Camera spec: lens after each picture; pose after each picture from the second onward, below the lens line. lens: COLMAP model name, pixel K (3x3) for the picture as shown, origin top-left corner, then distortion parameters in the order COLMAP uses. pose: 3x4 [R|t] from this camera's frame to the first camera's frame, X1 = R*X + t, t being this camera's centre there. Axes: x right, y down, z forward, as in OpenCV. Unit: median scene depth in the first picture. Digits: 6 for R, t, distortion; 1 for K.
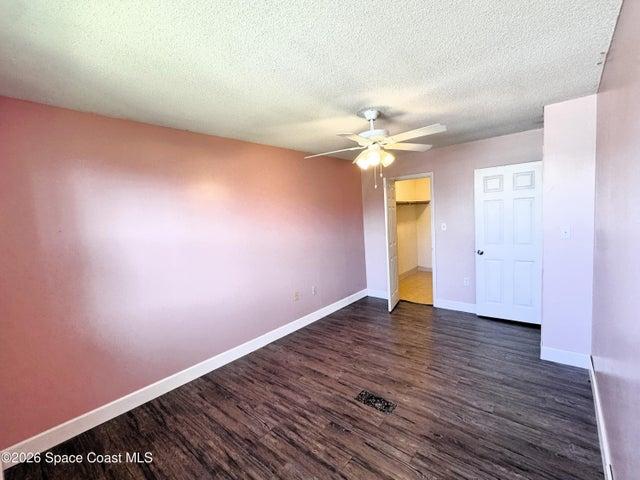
lens RADIAL K [[279.0, 0, 320.0], [0, 279.0, 240.0], [0, 0, 1]] dist [0.000304, 0.000015]
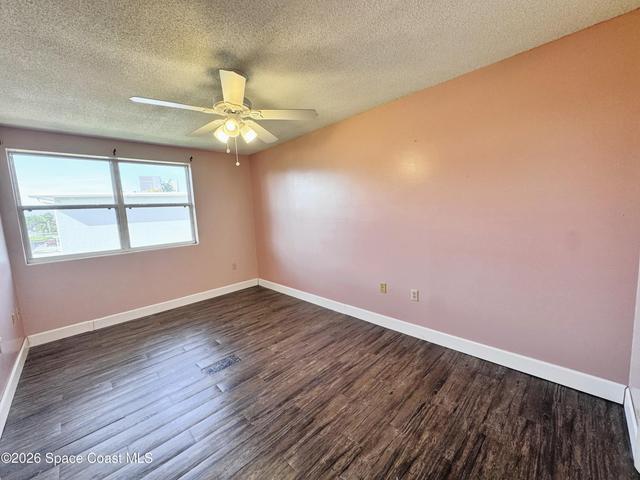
lens RADIAL K [[257.3, 0, 320.0], [0, 257.3, 240.0], [0, 0, 1]] dist [-0.001137, -0.000106]
pose [[-0.085541, 0.180608, -0.979828, 0.841537], [-0.023869, 0.982779, 0.183236, -0.094783], [0.996049, 0.039062, -0.079757, 1.114065]]
